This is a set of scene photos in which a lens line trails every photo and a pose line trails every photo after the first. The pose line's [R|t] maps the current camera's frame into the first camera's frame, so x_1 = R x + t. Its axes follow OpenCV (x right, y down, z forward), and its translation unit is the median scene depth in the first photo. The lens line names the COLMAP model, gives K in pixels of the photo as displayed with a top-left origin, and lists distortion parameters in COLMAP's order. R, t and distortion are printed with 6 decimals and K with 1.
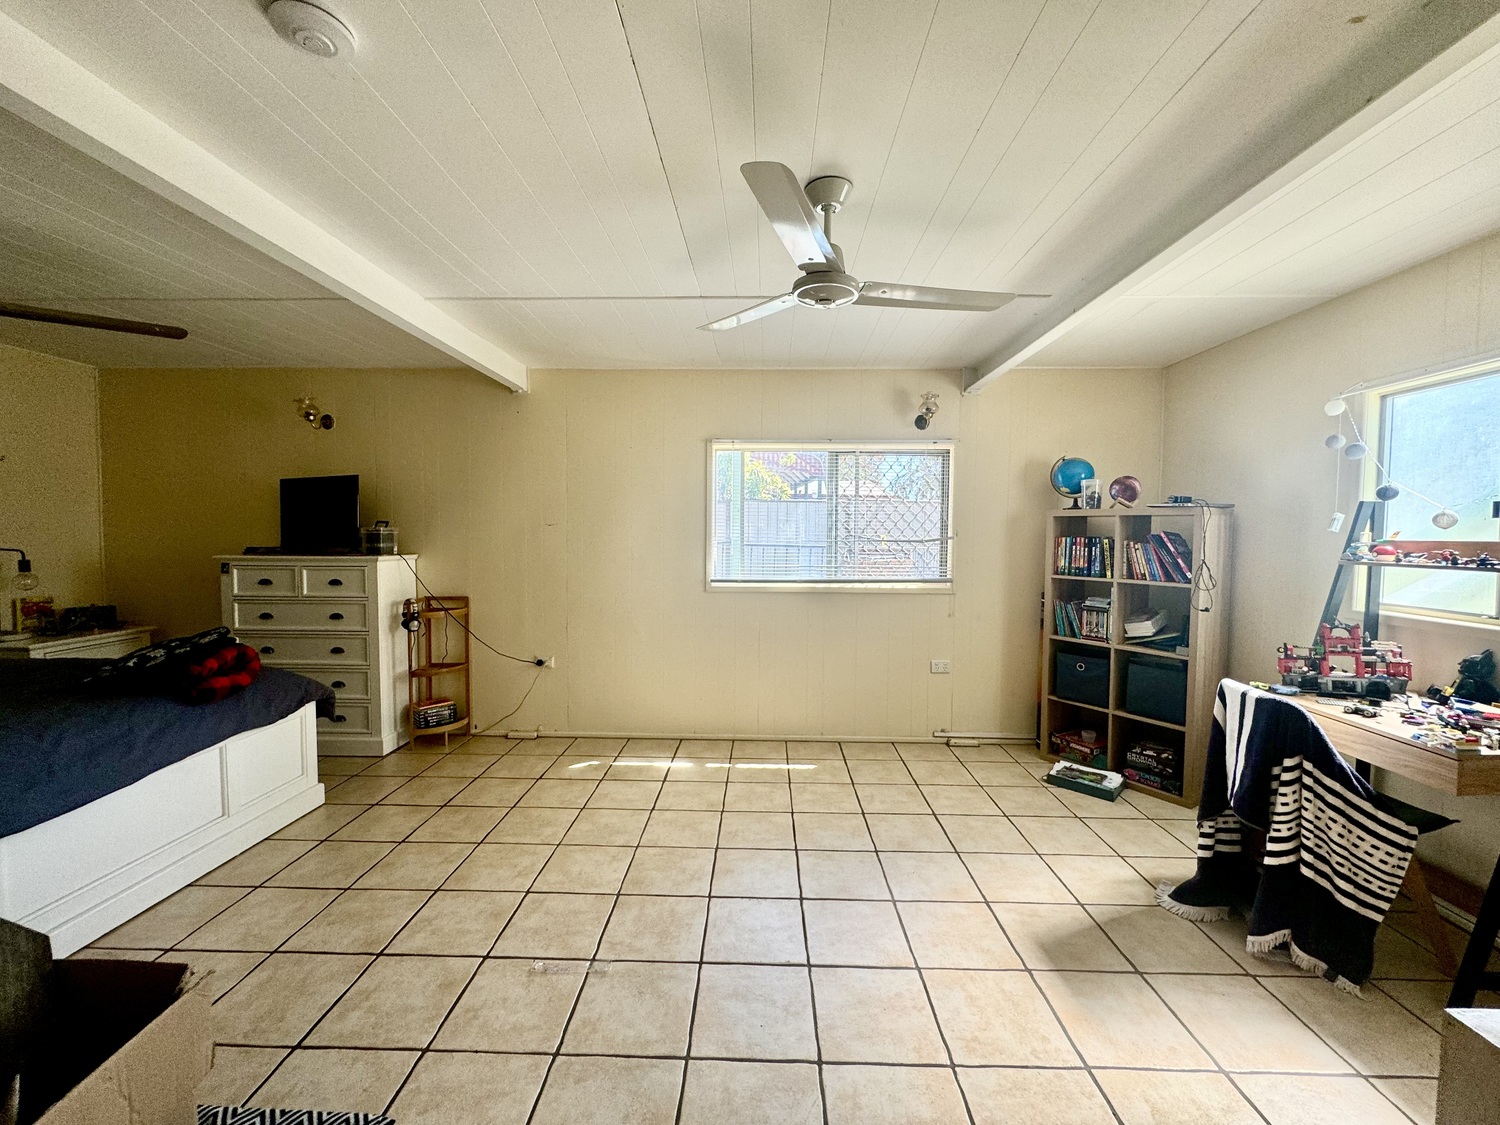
lens RADIAL K [[600.9, 0, 751.3], [0, 600.9, 559.1], [0, 0, 1]] dist [-0.001031, 0.000198]
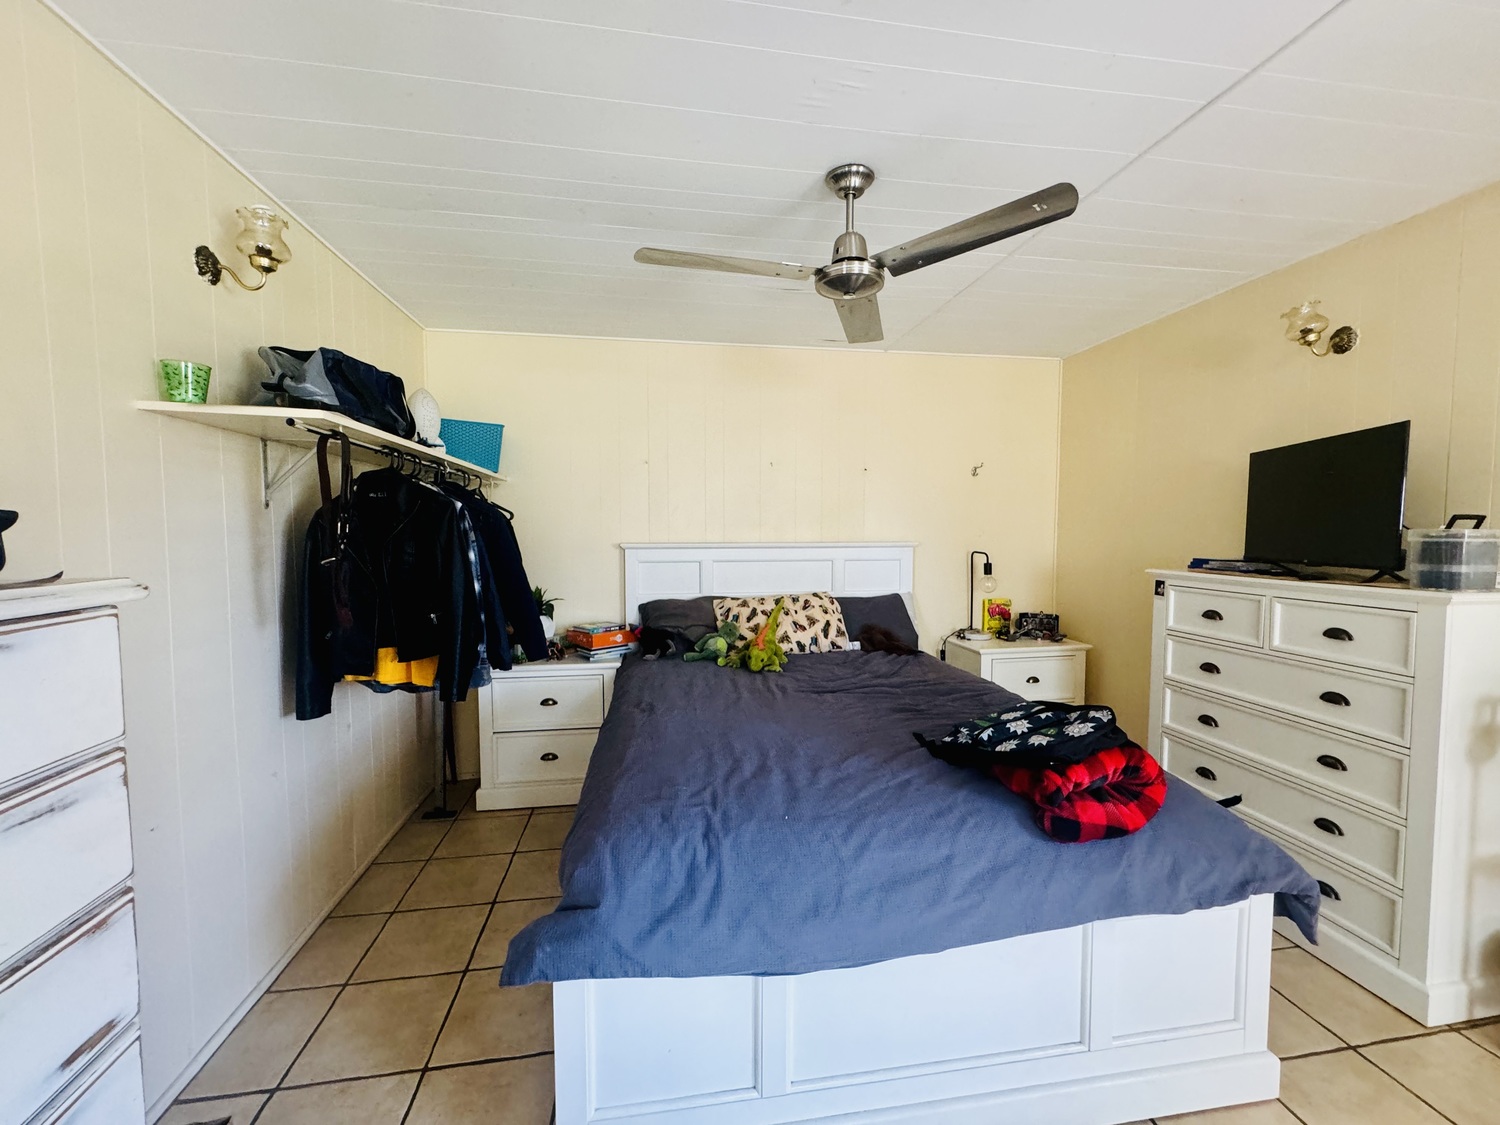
lens RADIAL K [[600.9, 0, 751.3], [0, 600.9, 559.1], [0, 0, 1]] dist [-0.001031, 0.000198]
pose [[0.194984, 0.044177, -0.979811, -0.278906], [-0.044340, 0.998361, 0.036190, -0.023118], [0.979804, 0.036388, 0.196623, 0.388411]]
